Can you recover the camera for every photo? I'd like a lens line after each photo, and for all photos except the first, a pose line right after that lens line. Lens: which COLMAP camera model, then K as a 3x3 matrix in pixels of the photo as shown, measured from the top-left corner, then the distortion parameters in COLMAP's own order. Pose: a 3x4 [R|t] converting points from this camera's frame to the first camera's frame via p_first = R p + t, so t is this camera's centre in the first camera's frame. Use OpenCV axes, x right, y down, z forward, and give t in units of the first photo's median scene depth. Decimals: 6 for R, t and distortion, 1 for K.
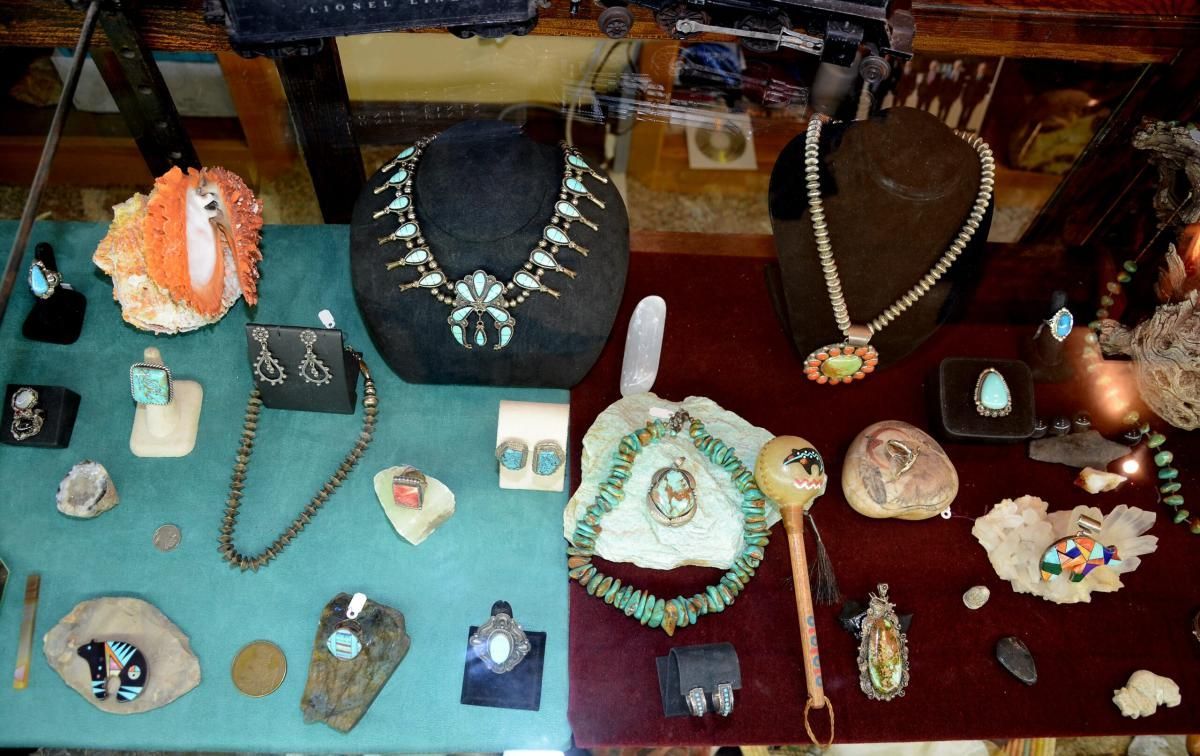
lens RADIAL K [[936.2, 0, 600.0], [0, 936.2, 378.0], [0, 0, 1]] dist [-0.130029, 0.109474]
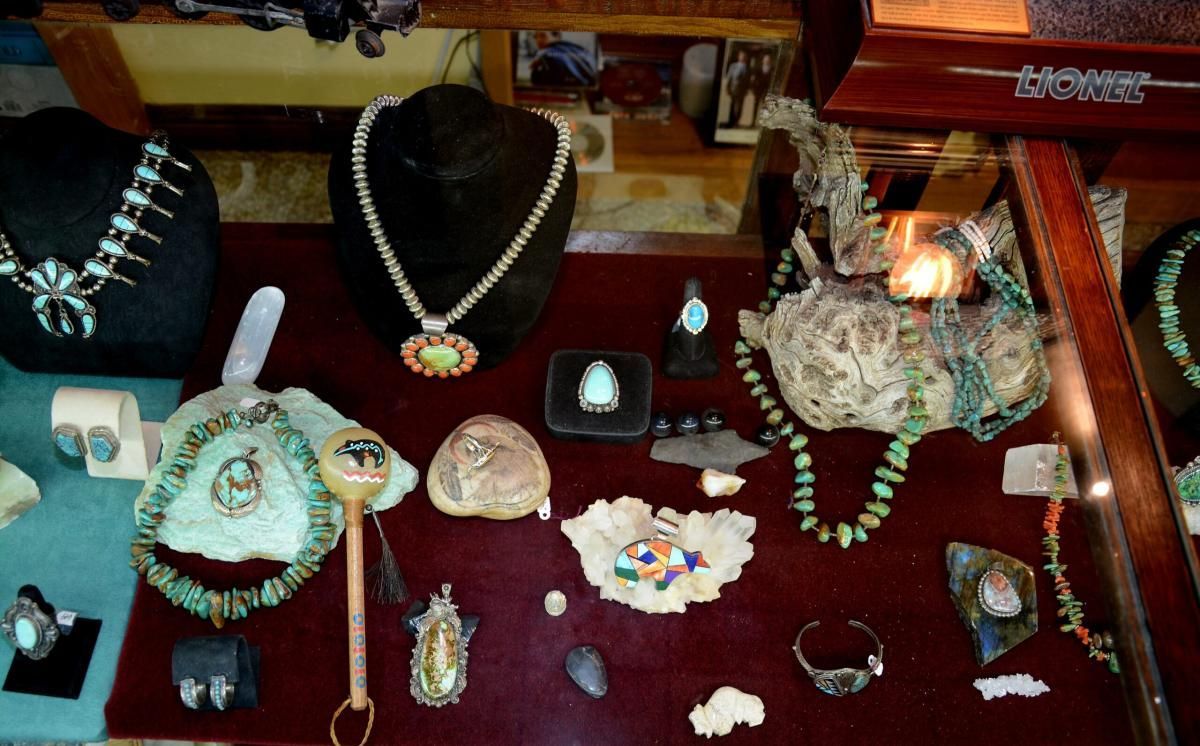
lens RADIAL K [[948.8, 0, 598.7], [0, 948.8, 383.8], [0, 0, 1]] dist [-0.104534, 0.076882]
pose [[0.999012, 0.009460, -0.043431, 0.495868], [-0.010066, 0.999855, -0.013759, 0.027689], [0.043294, 0.014182, 0.998962, 0.029917]]
